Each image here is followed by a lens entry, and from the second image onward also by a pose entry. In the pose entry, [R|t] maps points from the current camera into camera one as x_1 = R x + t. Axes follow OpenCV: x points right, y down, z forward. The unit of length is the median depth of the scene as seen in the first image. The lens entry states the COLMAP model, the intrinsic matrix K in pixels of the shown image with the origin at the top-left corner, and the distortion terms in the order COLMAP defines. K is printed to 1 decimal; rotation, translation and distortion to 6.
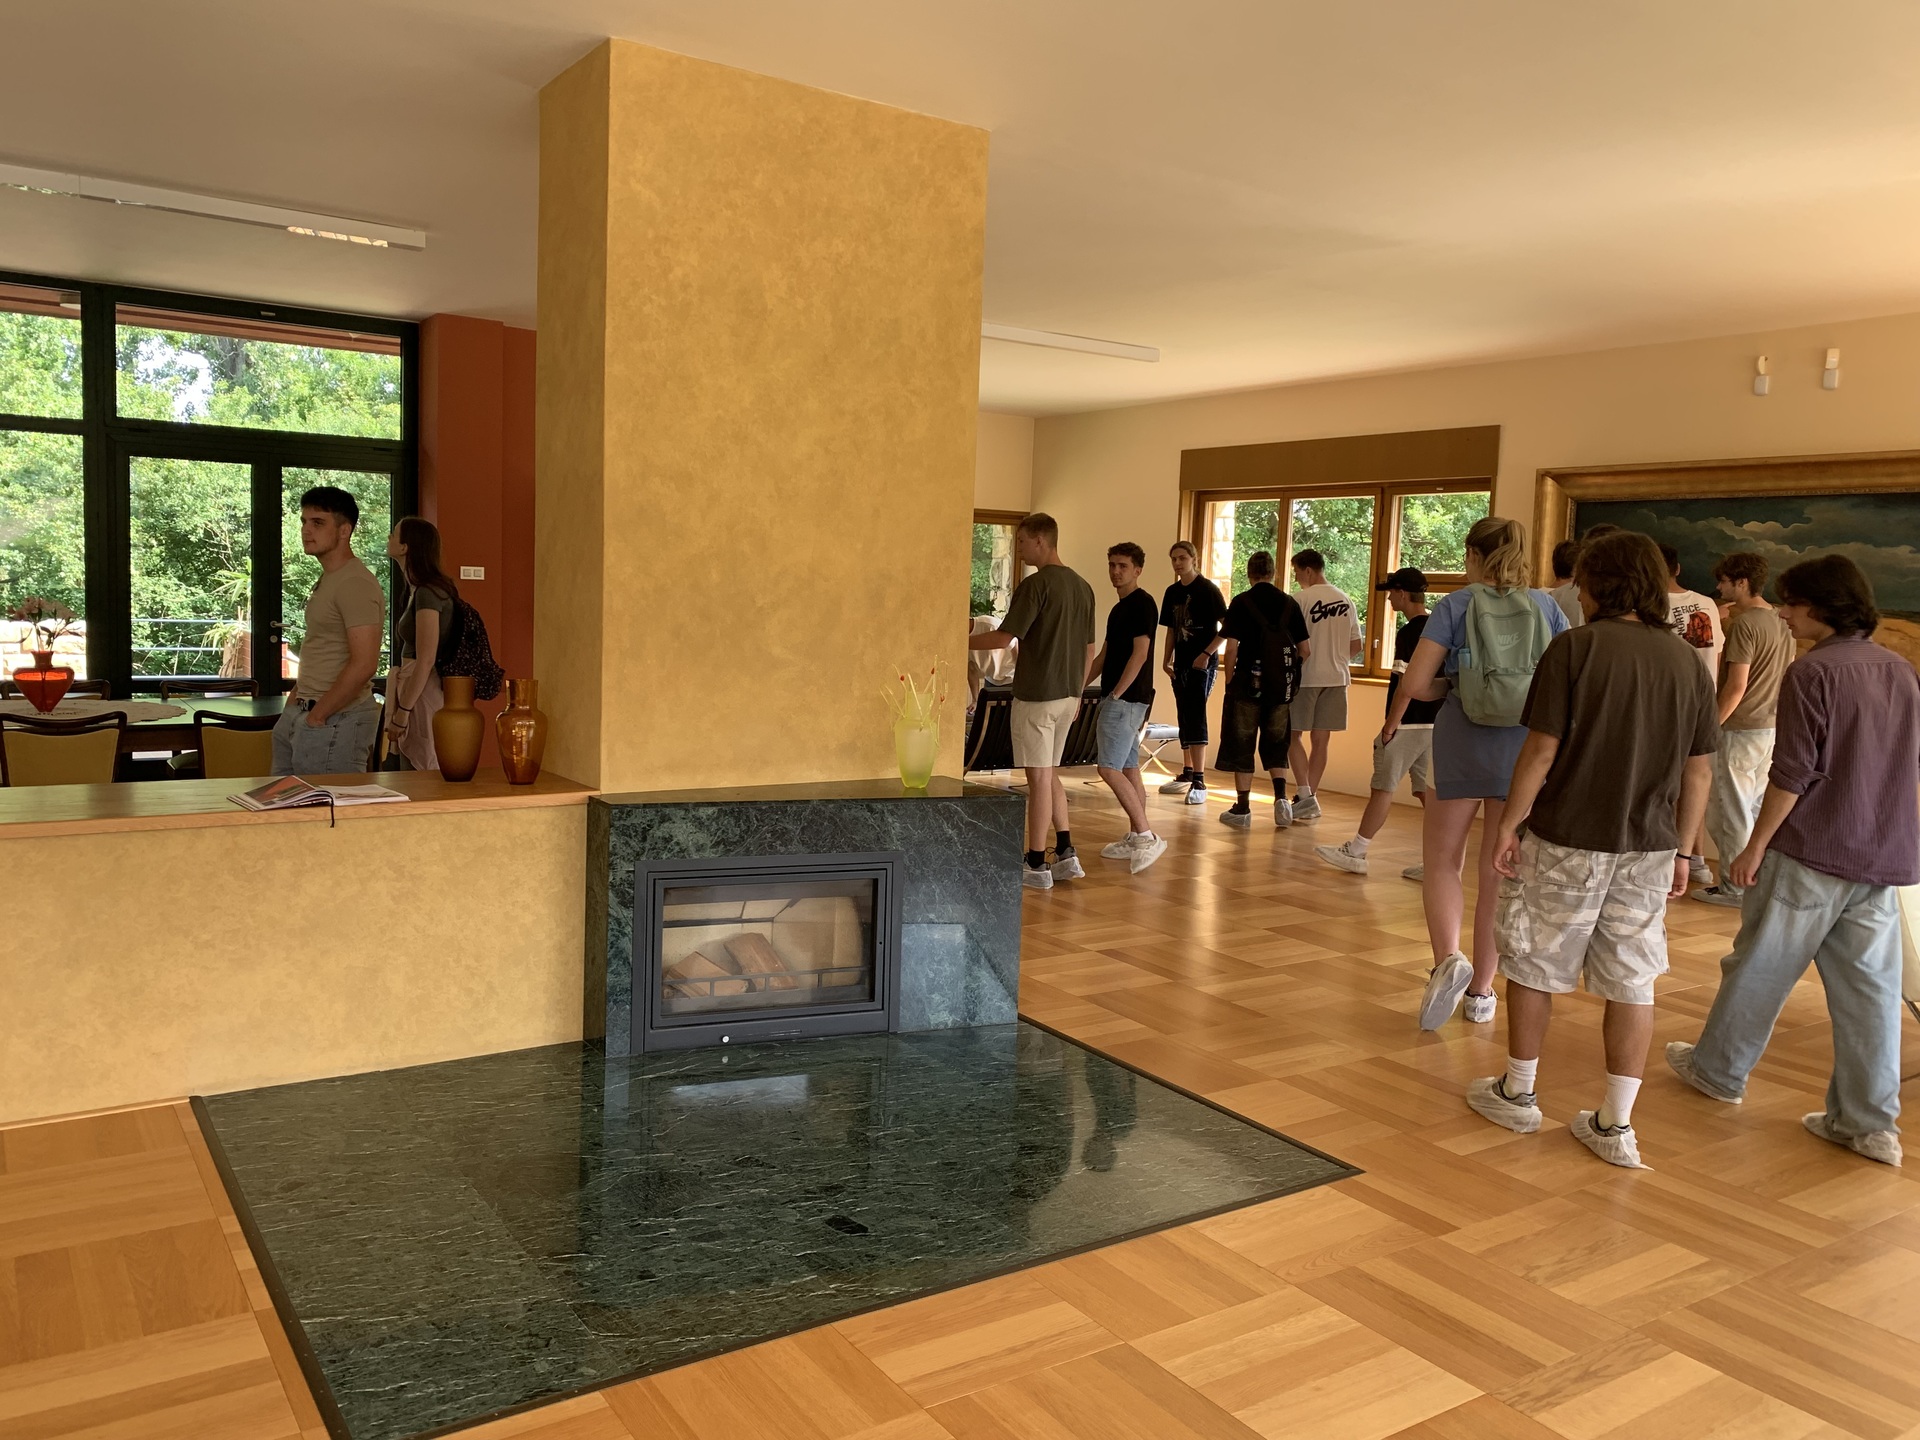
lens RADIAL K [[1471.9, 0, 942.6], [0, 1471.9, 704.0], [0, 0, 1]] dist [0.032572, -0.041355]
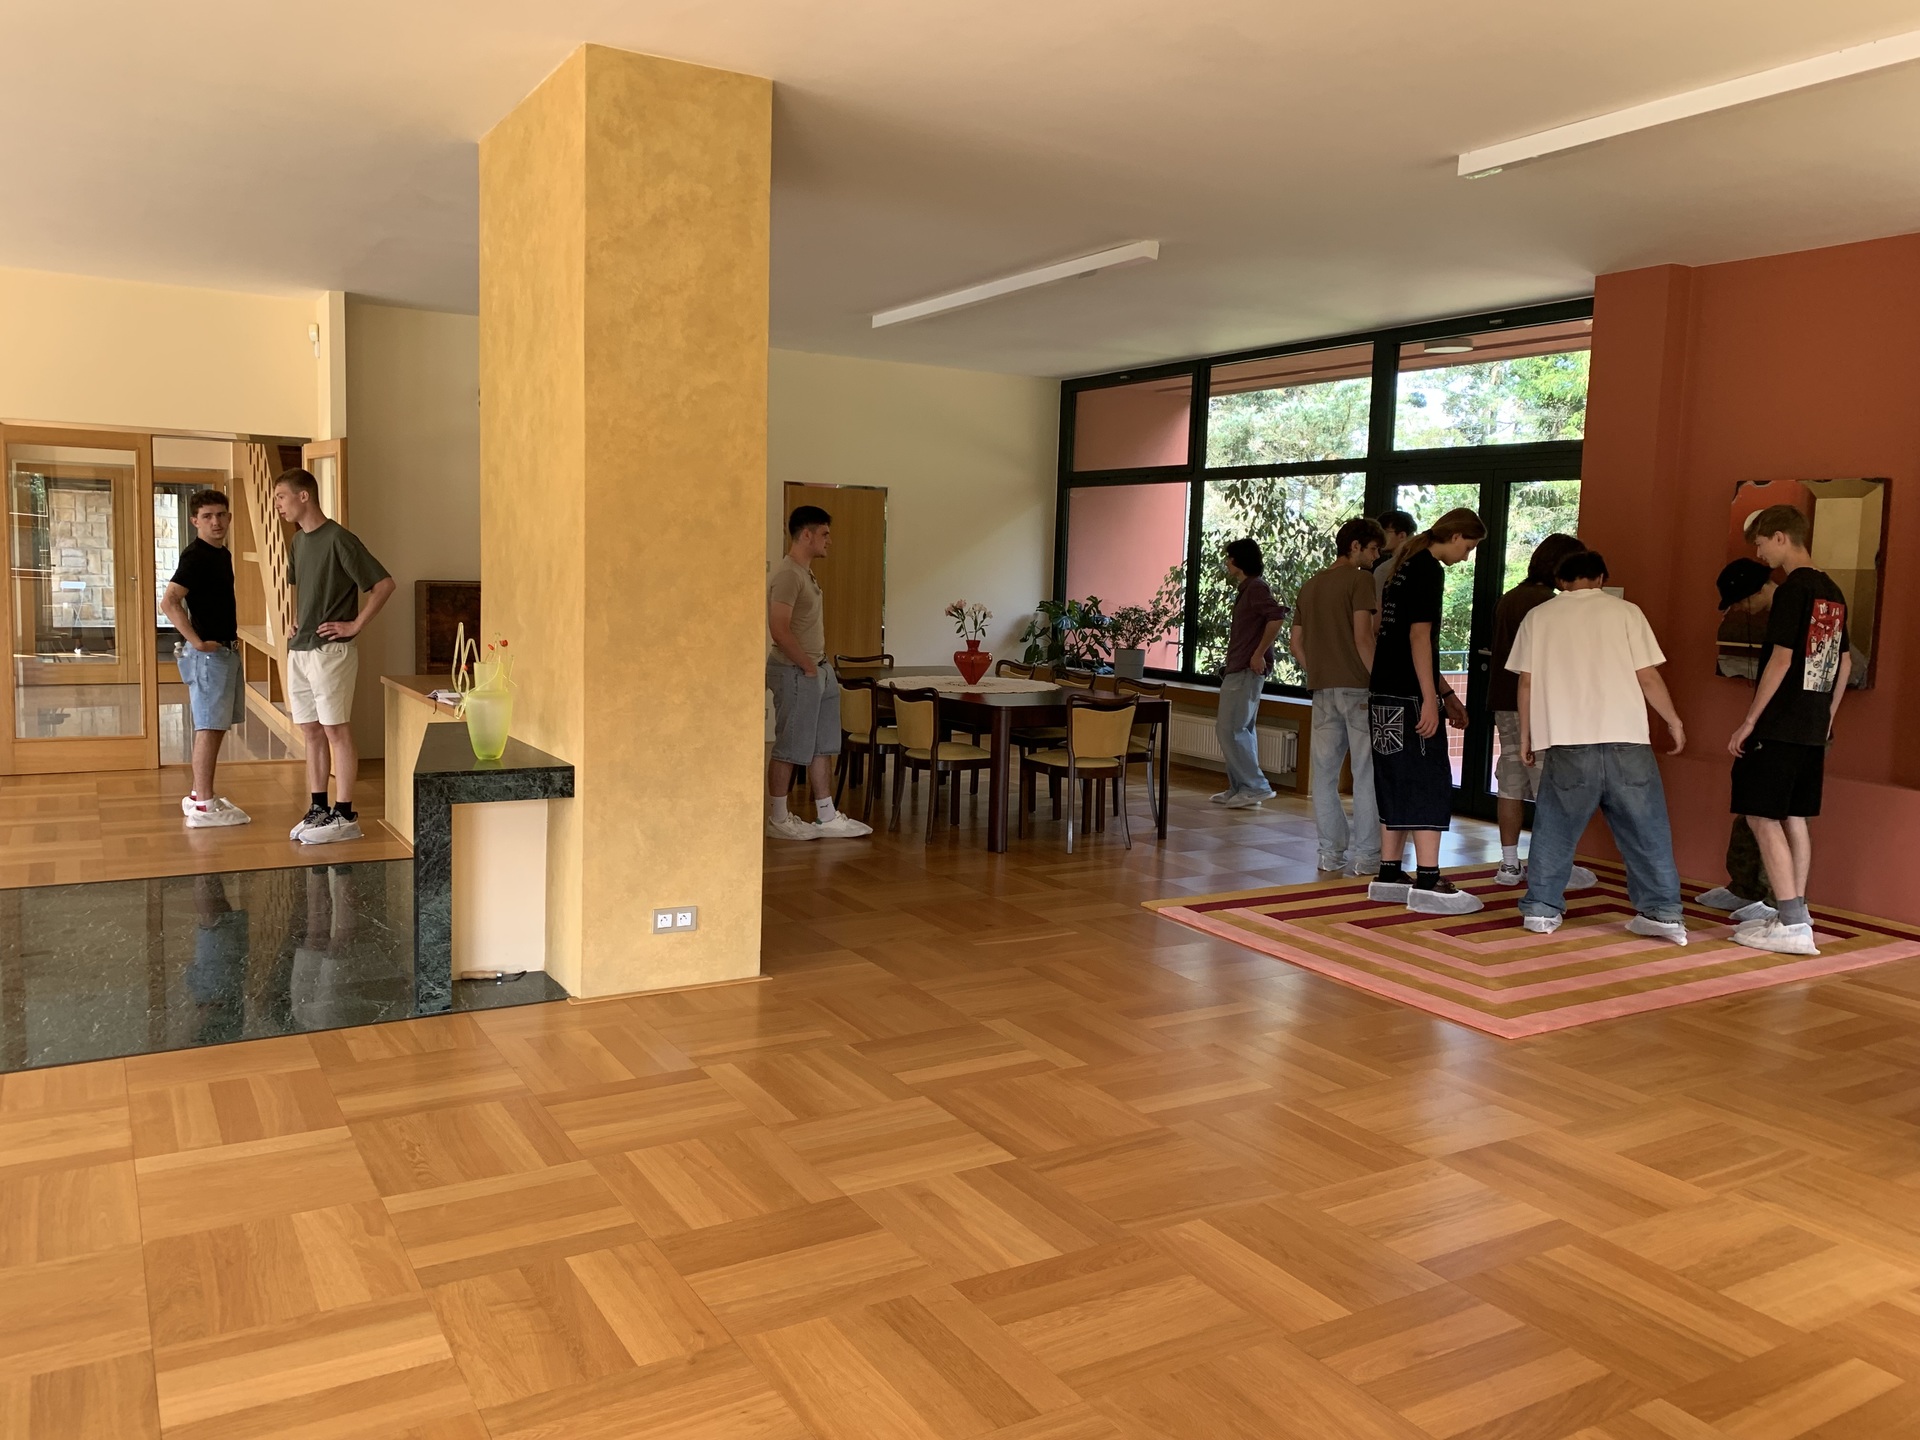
lens RADIAL K [[1471.9, 0, 961.3], [0, 1471.9, 722.6], [0, 0, 1]] dist [0.032572, -0.041355]
pose [[-0.037903, 0.071667, -0.996708, 1.027426], [-0.114584, 0.990534, 0.075580, -0.082212], [0.992690, 0.117072, -0.029333, 1.395814]]
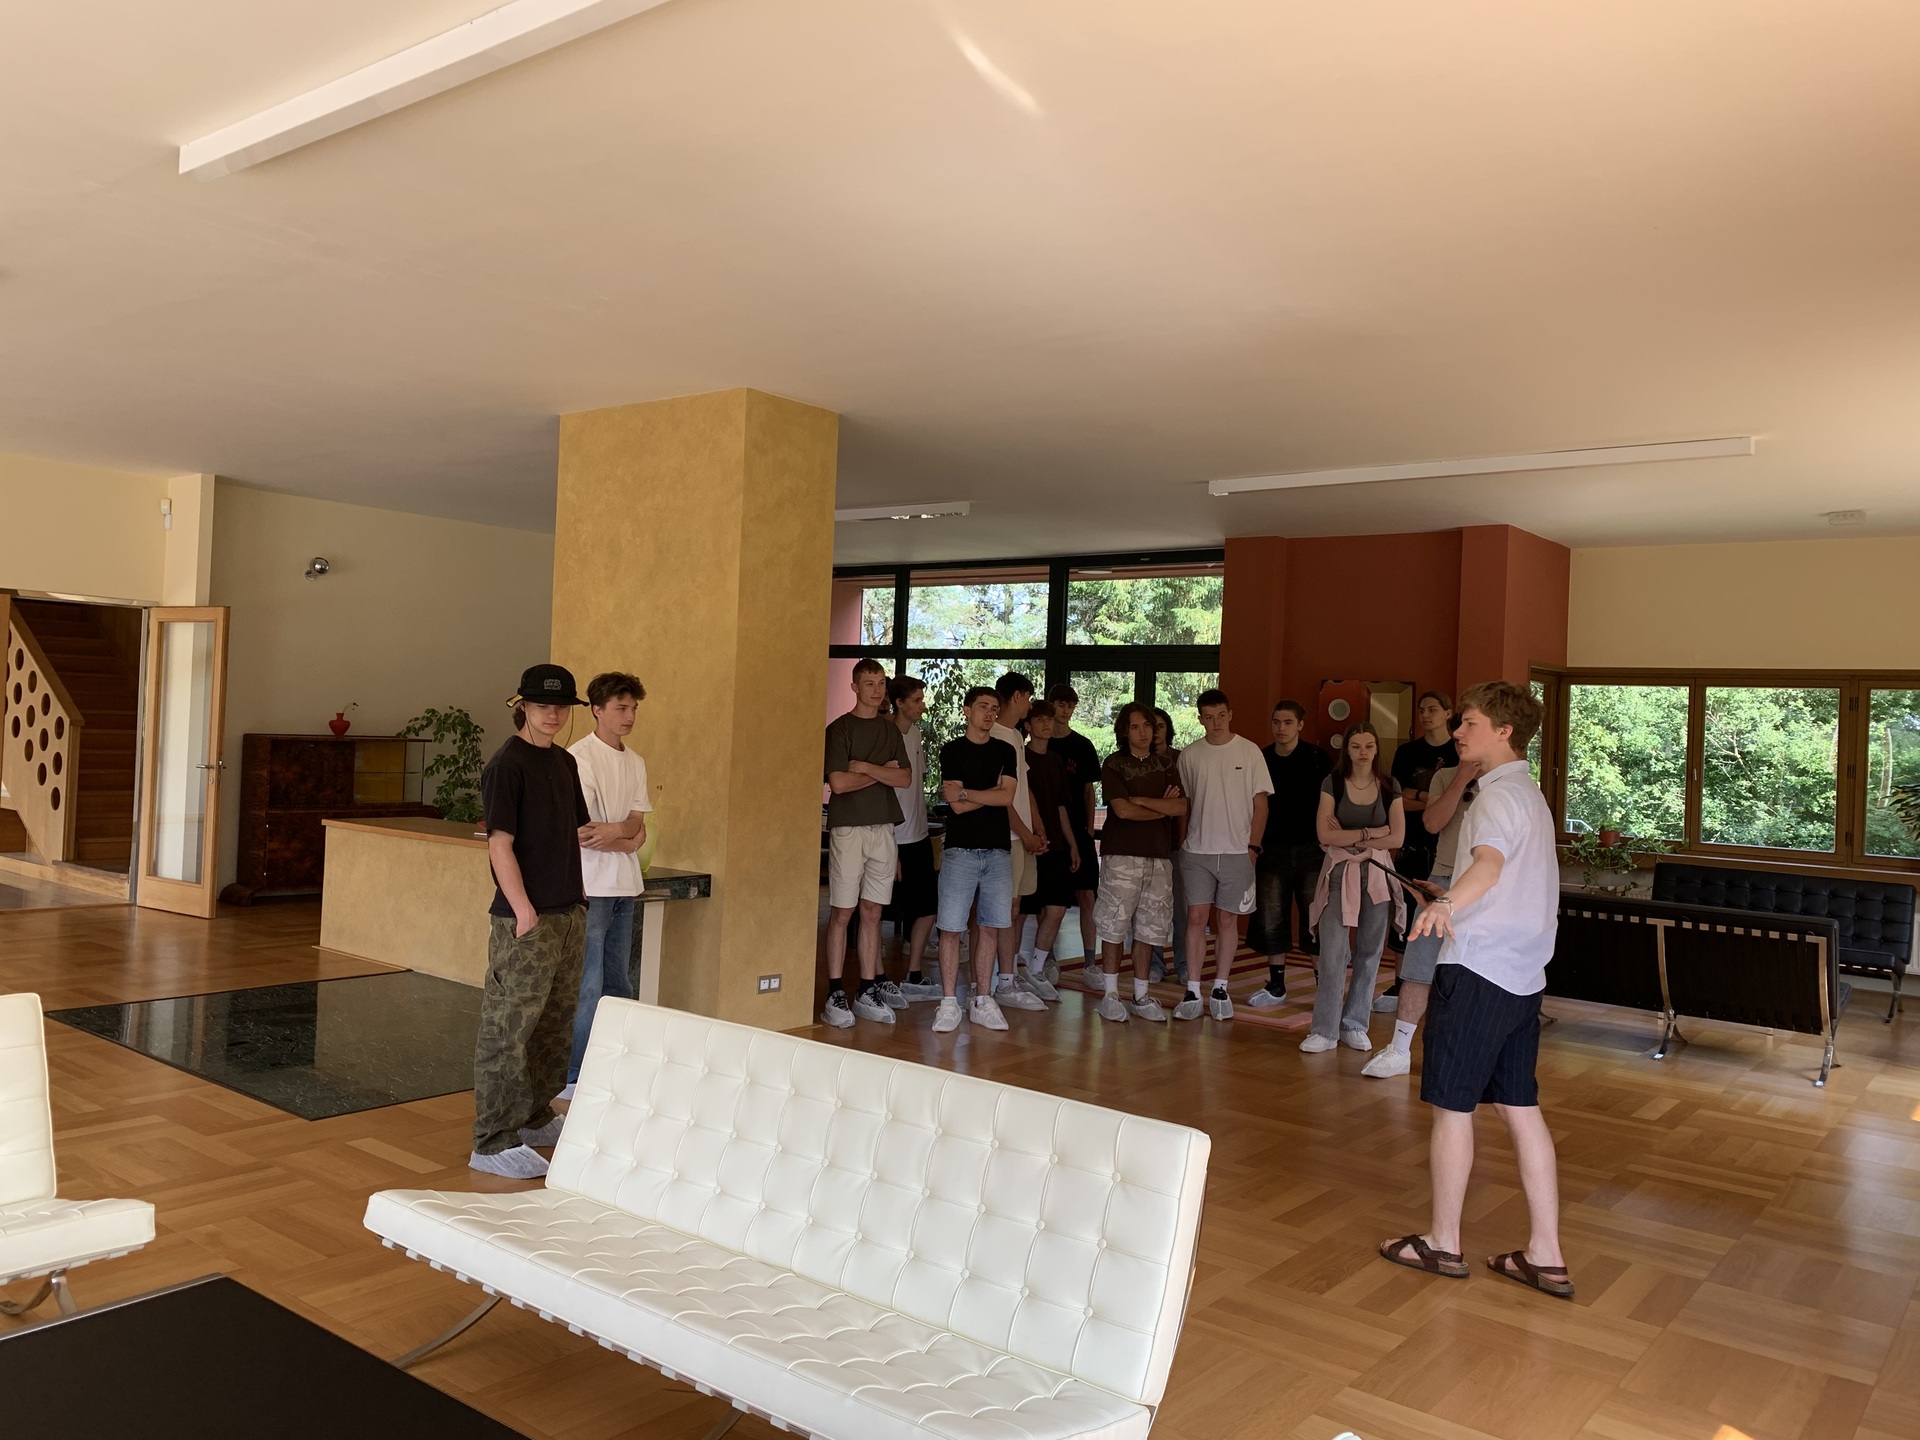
lens RADIAL K [[1471.9, 0, 963.8], [0, 1471.9, 711.0], [0, 0, 1]] dist [0.032572, -0.041355]
pose [[0.313069, -0.033473, -0.949140, 1.459226], [-0.112197, 0.991077, -0.071959, -0.028299], [0.943080, 0.129019, 0.306520, 0.888345]]
